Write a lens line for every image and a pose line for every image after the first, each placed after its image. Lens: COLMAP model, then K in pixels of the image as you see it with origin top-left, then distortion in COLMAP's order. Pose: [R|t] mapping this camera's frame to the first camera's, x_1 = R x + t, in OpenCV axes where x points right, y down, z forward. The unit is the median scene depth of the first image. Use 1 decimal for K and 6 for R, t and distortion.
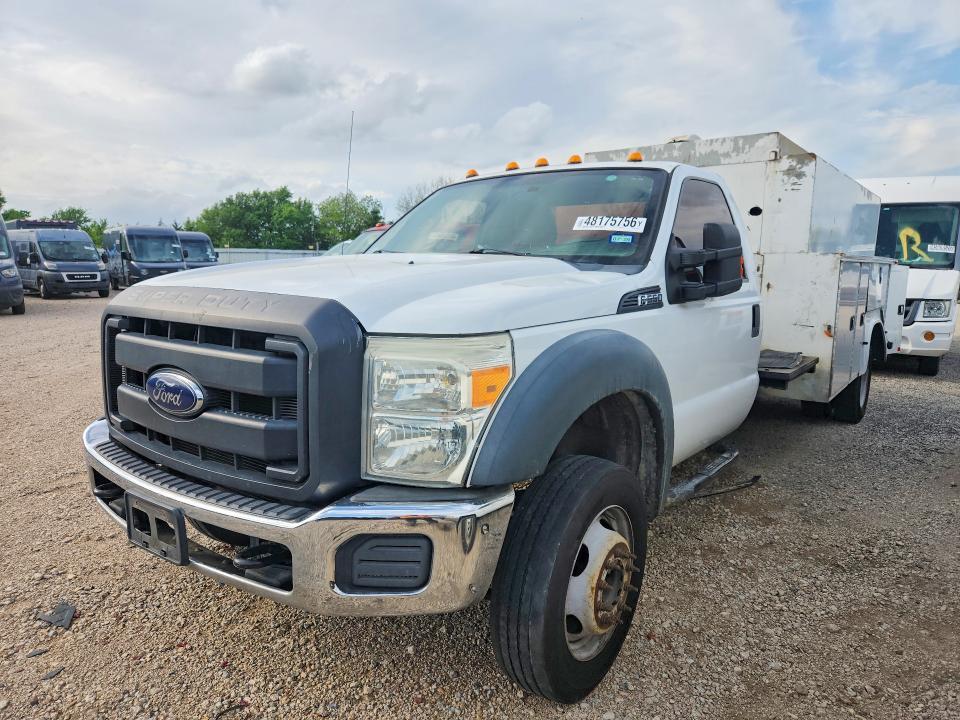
lens RADIAL K [[673.7, 0, 463.5], [0, 673.7, 361.6], [0, 0, 1]] dist [0.006875, -0.002416]
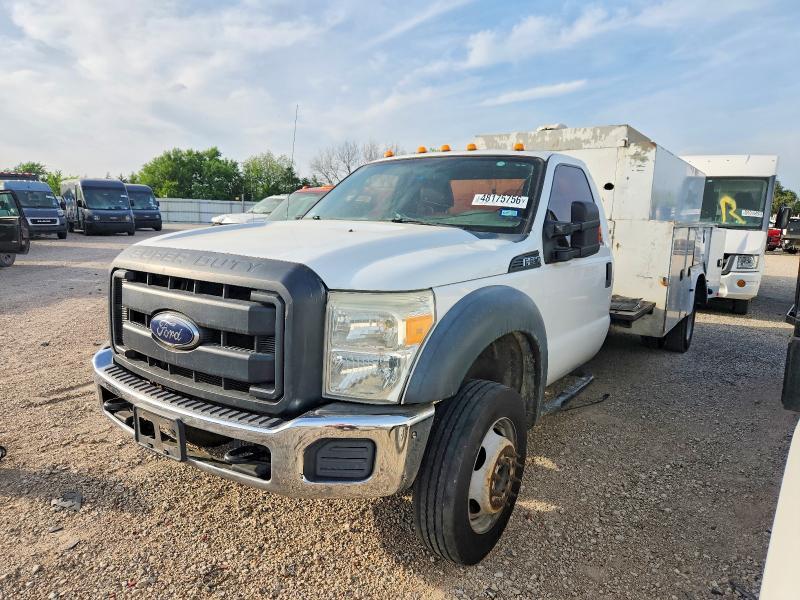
lens RADIAL K [[561.4, 0, 386.2], [0, 561.4, 301.3], [0, 0, 1]] dist [0.006875, -0.002416]
pose [[0.999162, 0.011780, 0.039201, -0.051508], [-0.012128, 0.999889, 0.008654, -0.021100], [-0.039095, -0.009122, 0.999194, -0.090013]]
